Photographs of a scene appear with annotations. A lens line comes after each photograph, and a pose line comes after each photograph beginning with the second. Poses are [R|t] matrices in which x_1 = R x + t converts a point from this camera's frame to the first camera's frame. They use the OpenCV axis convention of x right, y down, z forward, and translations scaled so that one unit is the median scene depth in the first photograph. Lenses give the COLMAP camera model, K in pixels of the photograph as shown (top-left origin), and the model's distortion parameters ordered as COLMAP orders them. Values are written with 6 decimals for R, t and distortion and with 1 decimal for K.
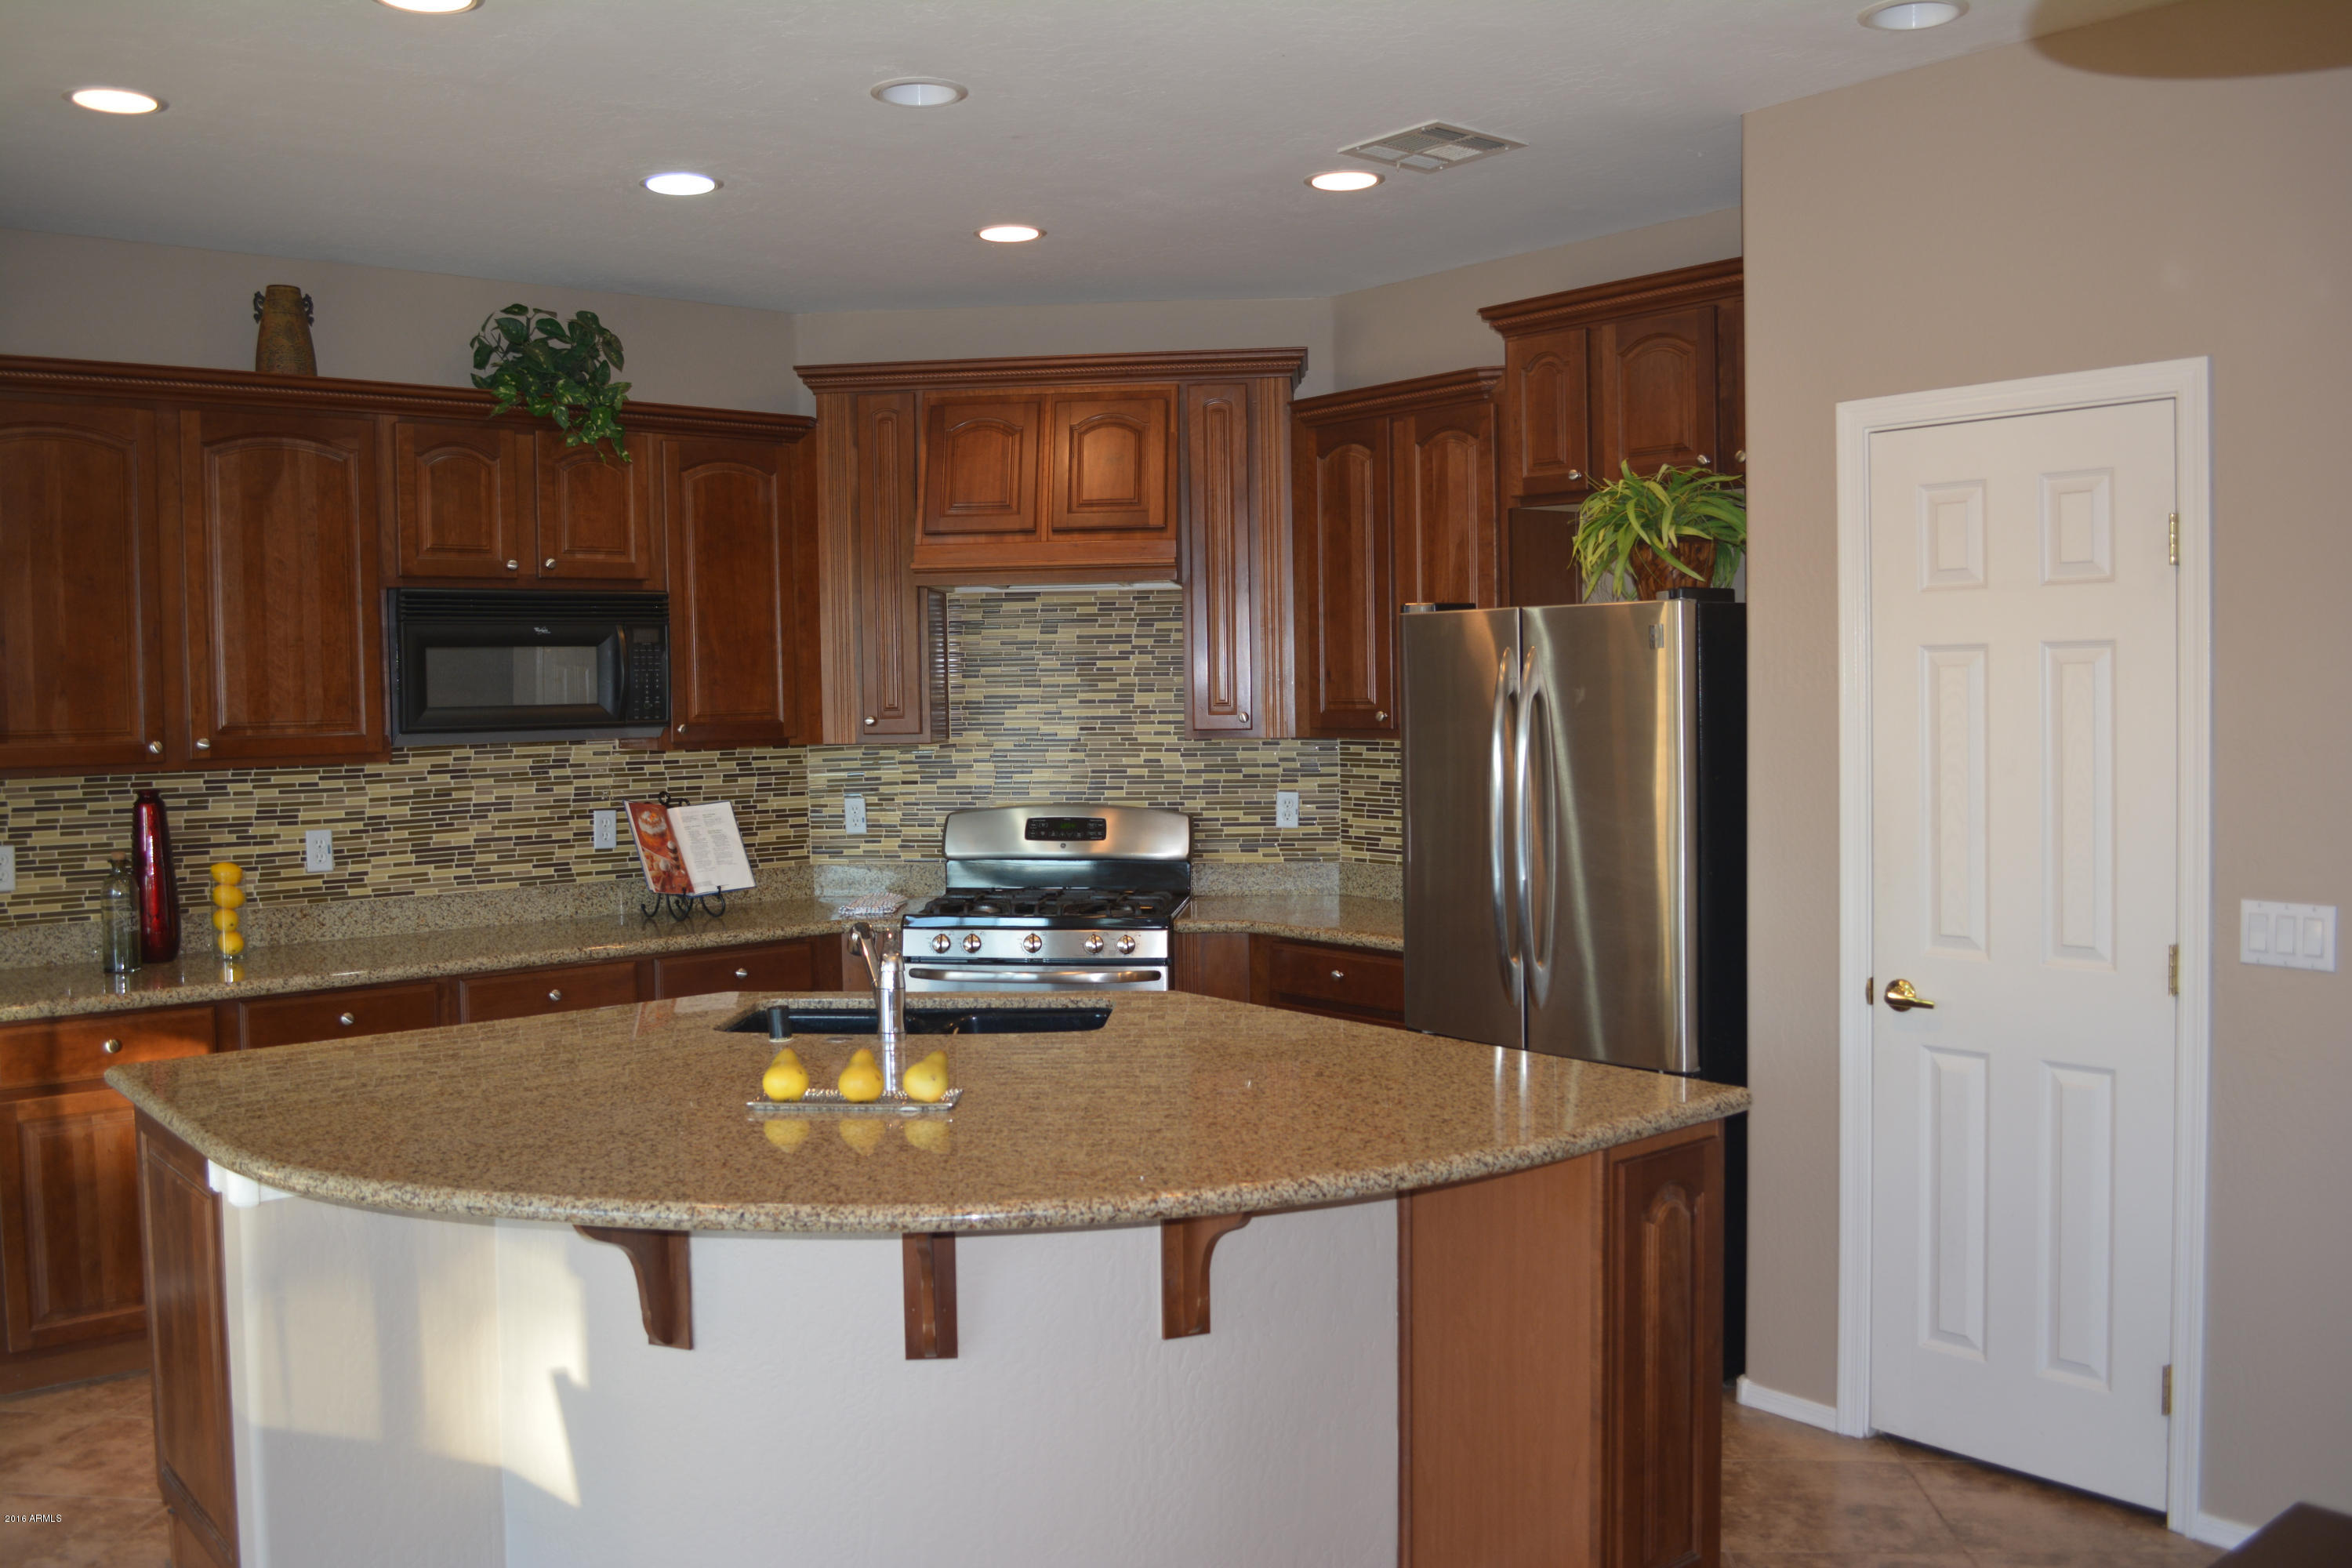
lens RADIAL K [[2066.6, 0, 1176.0], [0, 2066.6, 784.0], [0, 0, 1]] dist [-0.015998, -0.012503]
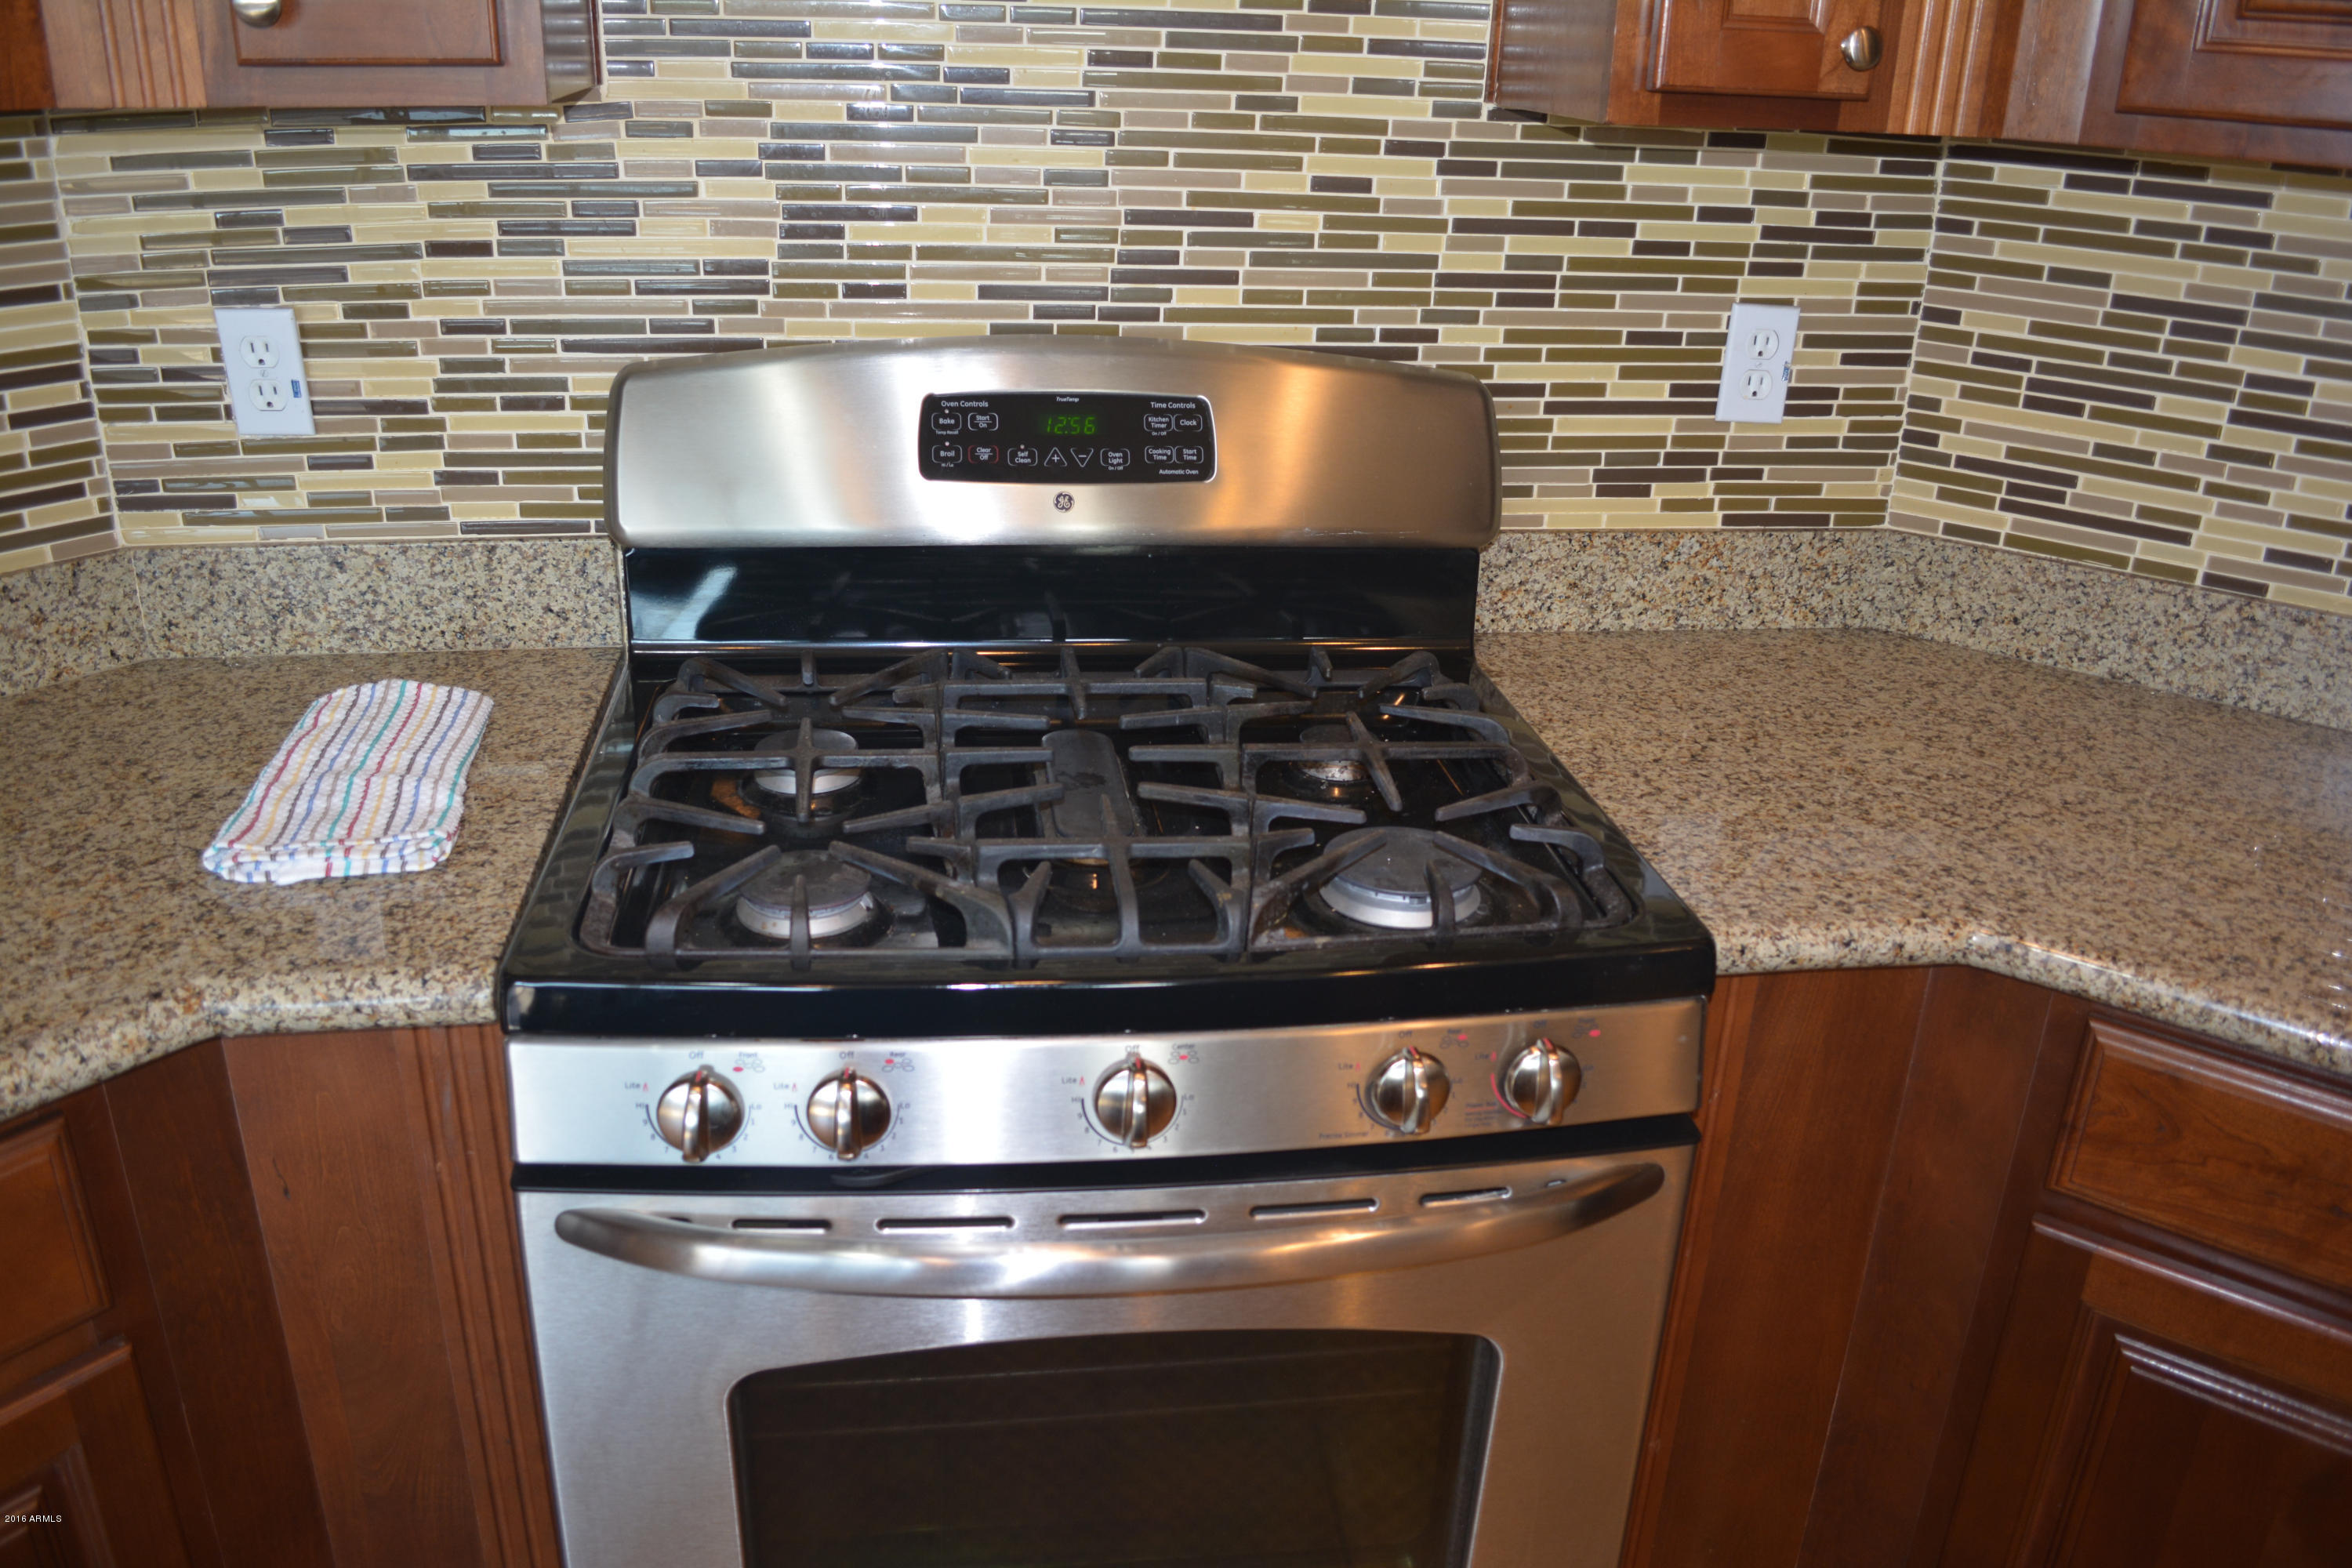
lens RADIAL K [[1878.3, 0, 1176.0], [0, 1878.3, 784.0], [0, 0, 1]] dist [-0.077100, 0.001037]
pose [[0.971180, -0.051563, 0.232703, -0.098568], [-0.031739, 0.939647, 0.340669, -0.020373], [-0.236225, -0.338237, 0.910930, 0.740803]]
